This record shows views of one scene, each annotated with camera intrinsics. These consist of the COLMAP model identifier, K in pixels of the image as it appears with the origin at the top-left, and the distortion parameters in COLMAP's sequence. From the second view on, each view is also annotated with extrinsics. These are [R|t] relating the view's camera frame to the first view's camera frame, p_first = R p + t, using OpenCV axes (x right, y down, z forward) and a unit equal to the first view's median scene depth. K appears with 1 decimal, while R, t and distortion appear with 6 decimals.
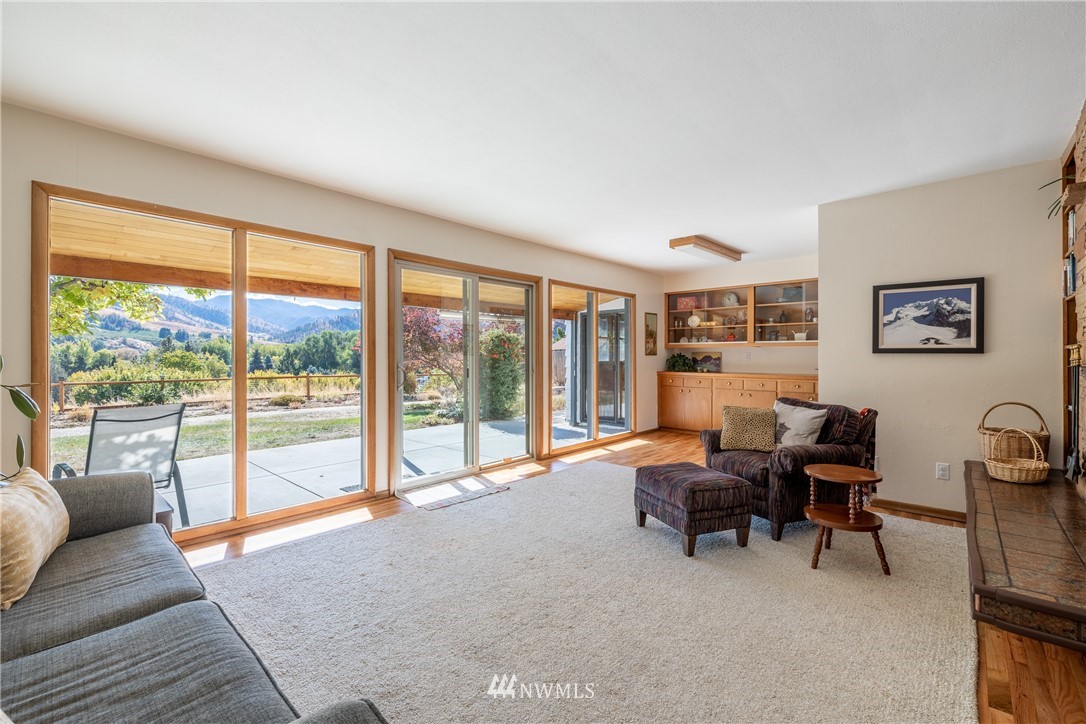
lens RADIAL K [[462.9, 0, 544.6], [0, 462.9, 359.4], [0, 0, 1]] dist [0.000457, -0.000190]
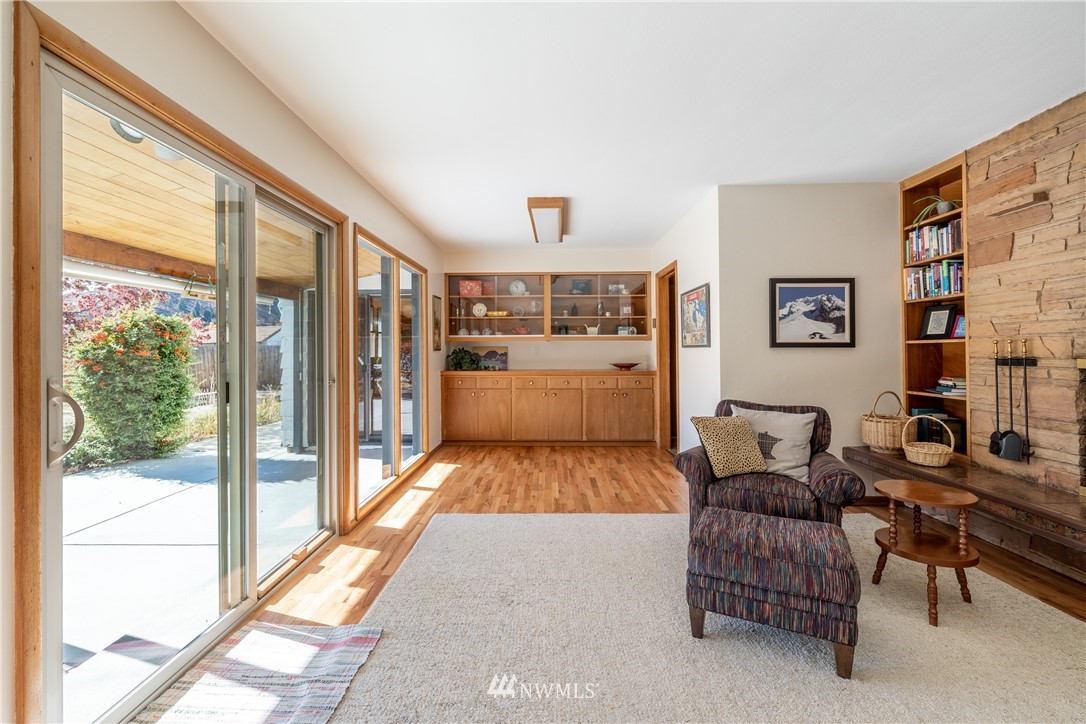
lens RADIAL K [[462.9, 0, 539.8], [0, 462.9, 347.0], [0, 0, 1]] dist [0.000457, -0.000190]
pose [[0.753727, 0.000827, 0.657188, -0.293687], [0.009710, 0.999876, -0.012394, -0.006803], [-0.657116, 0.015723, 0.753625, 0.585624]]
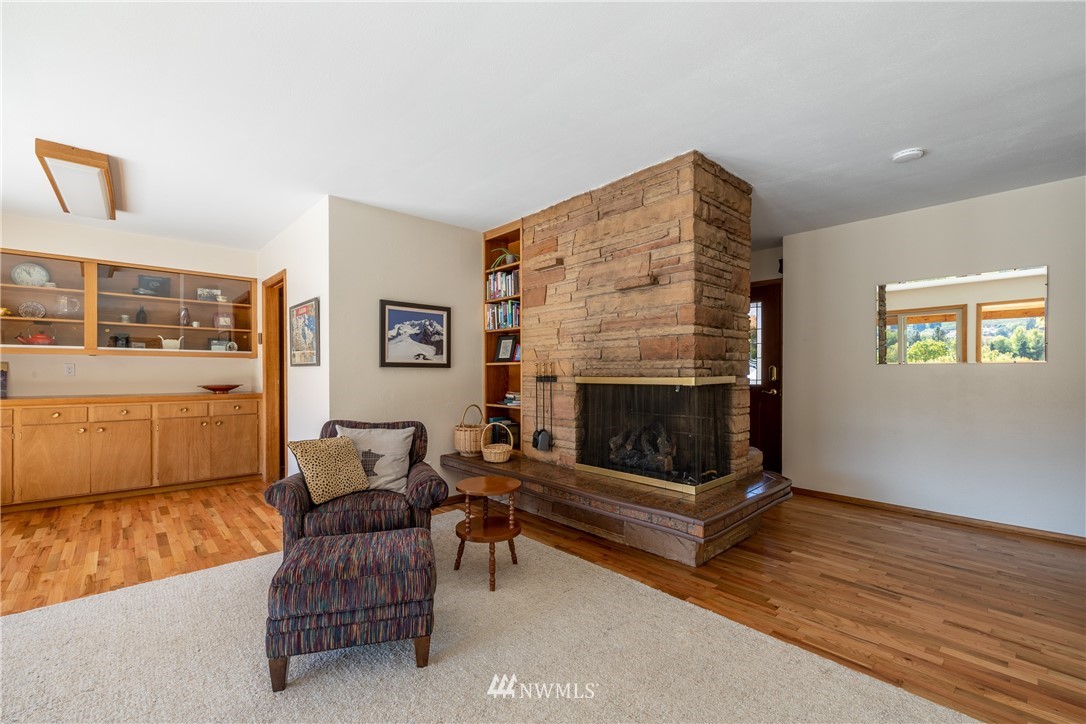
lens RADIAL K [[462.9, 0, 537.7], [0, 462.9, 373.5], [0, 0, 1]] dist [0.000457, -0.000190]
pose [[0.097055, -0.004037, 0.995271, -0.251045], [0.004837, 0.999982, 0.003584, -0.000858], [-0.995267, 0.004466, 0.097073, 0.564465]]
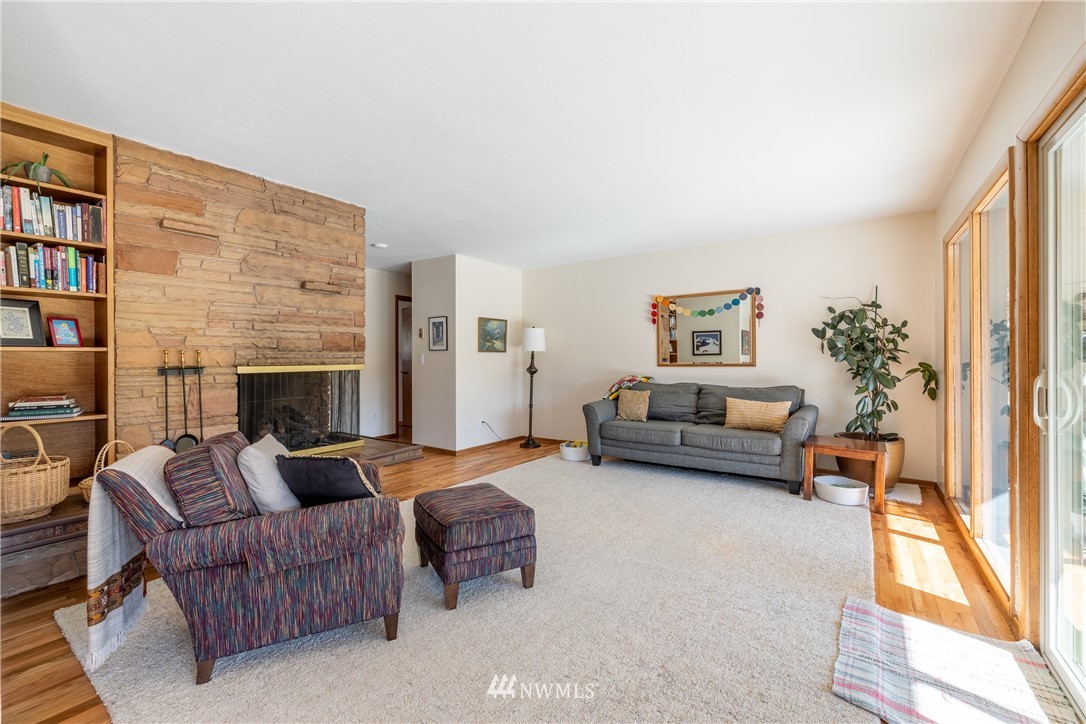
lens RADIAL K [[462.9, 0, 532.0], [0, 462.9, 357.2], [0, 0, 1]] dist [0.000457, -0.000190]
pose [[-0.994022, 0.007488, -0.108923, 0.238879], [0.007496, 0.999972, 0.000335, -0.004374], [0.108923, -0.000484, -0.994050, 1.489709]]
